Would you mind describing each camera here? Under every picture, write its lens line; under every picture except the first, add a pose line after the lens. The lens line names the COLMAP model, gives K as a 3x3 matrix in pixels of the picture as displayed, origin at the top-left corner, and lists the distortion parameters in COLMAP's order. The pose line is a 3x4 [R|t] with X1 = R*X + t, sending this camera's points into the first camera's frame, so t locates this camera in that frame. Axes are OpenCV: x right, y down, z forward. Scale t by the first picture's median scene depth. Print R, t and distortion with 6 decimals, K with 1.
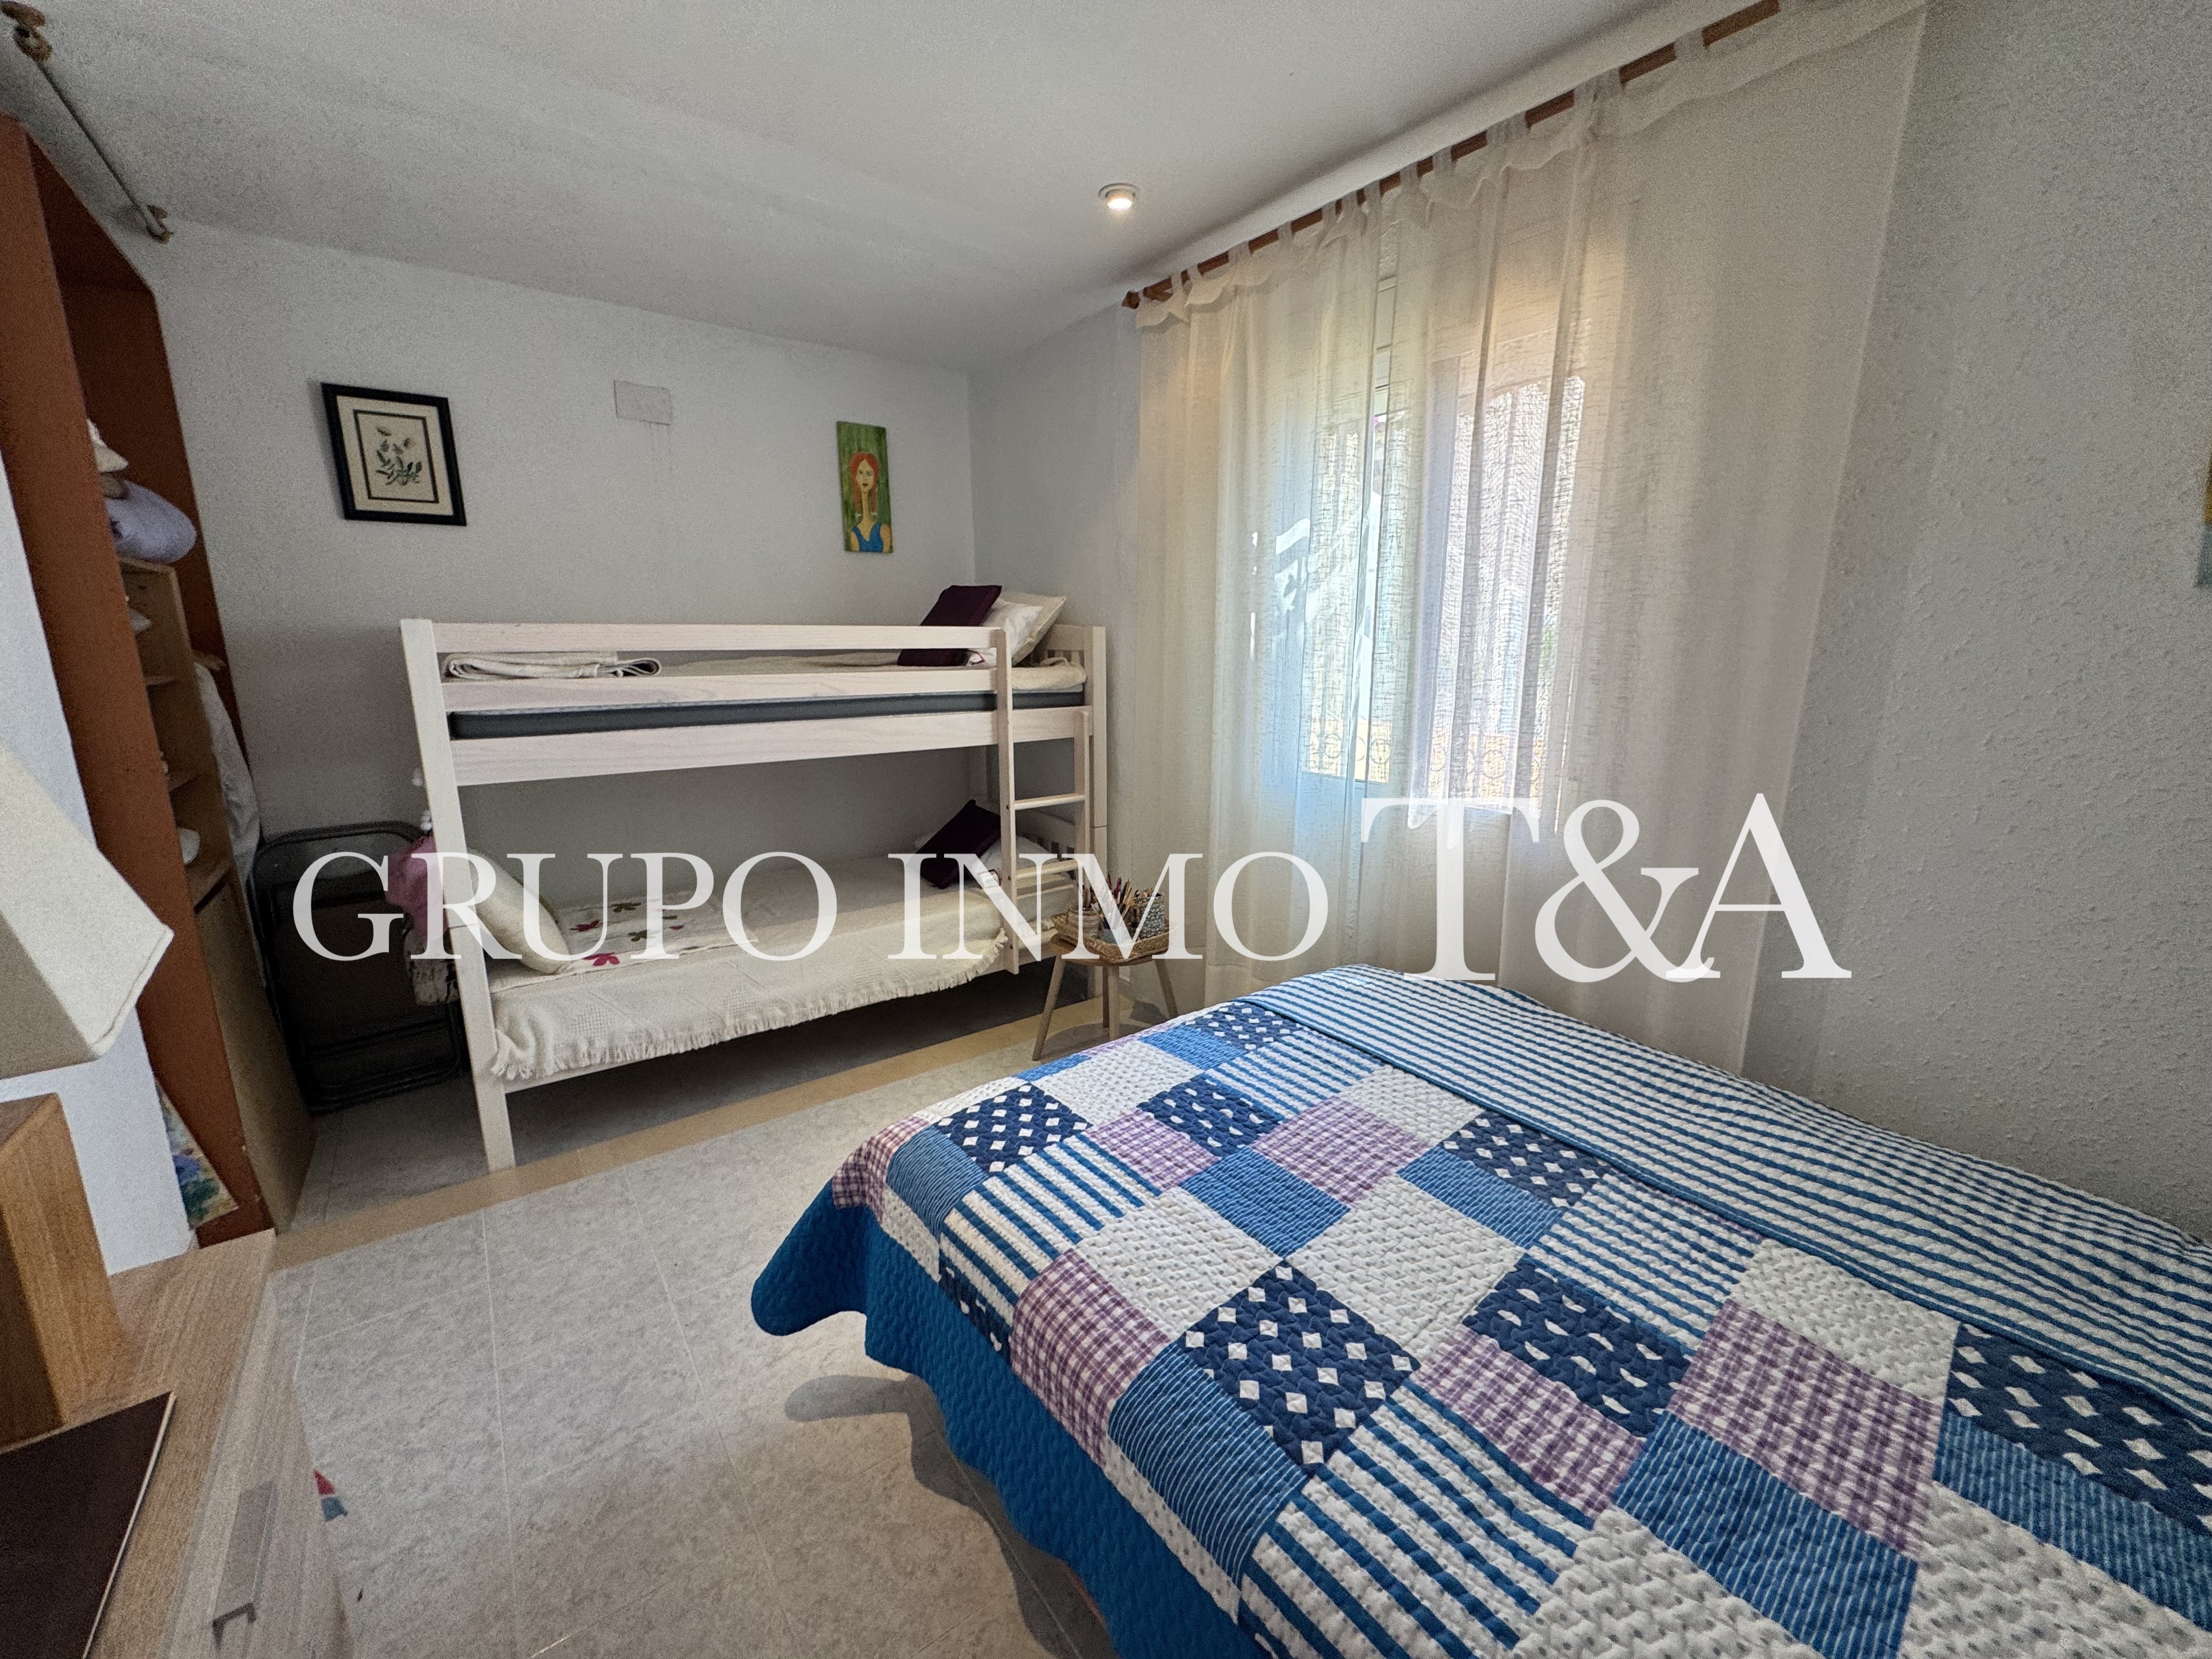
lens RADIAL K [[880.5, 0, 1106.5], [0, 880.5, 831.1], [0, 0, 1]] dist [-0.003904, 0.000599]
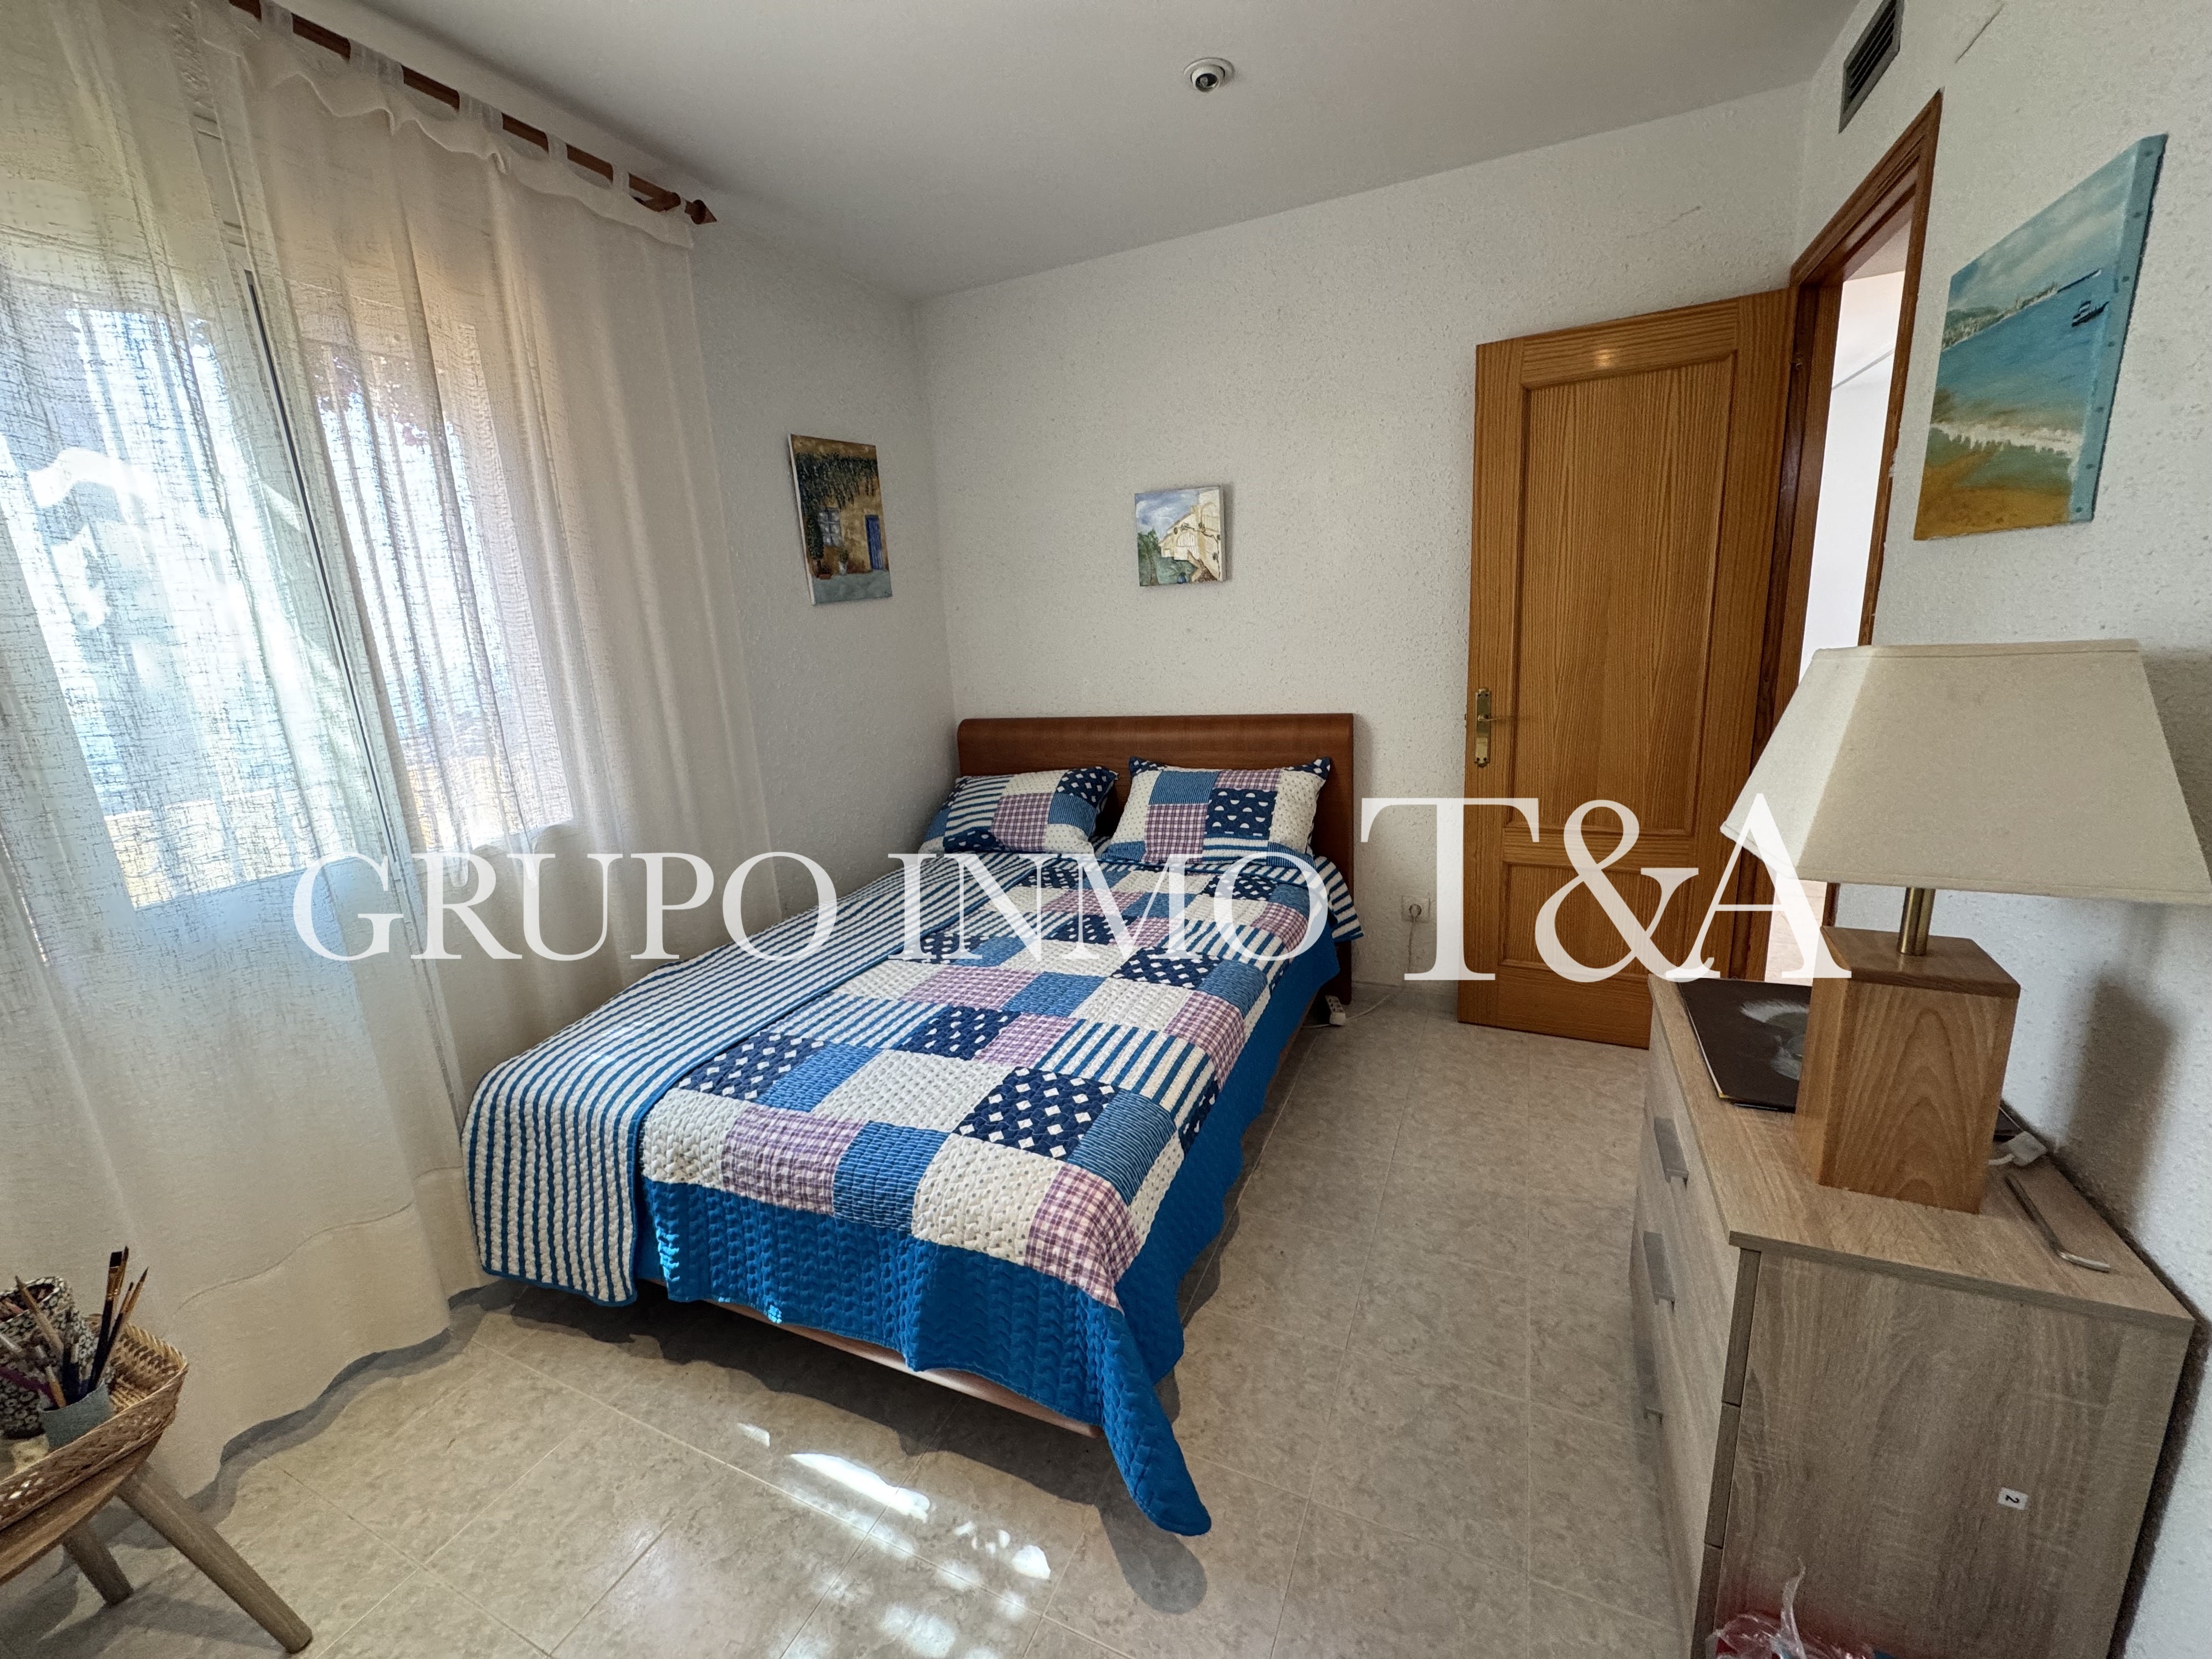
lens RADIAL K [[880.5, 0, 1101.3], [0, 880.5, 816.3], [0, 0, 1]] dist [-0.003904, 0.000599]
pose [[-0.473619, -0.165621, 0.865017, -1.025905], [0.246988, 0.917772, 0.310954, -0.278592], [-0.845389, 0.360922, -0.393767, 1.329590]]
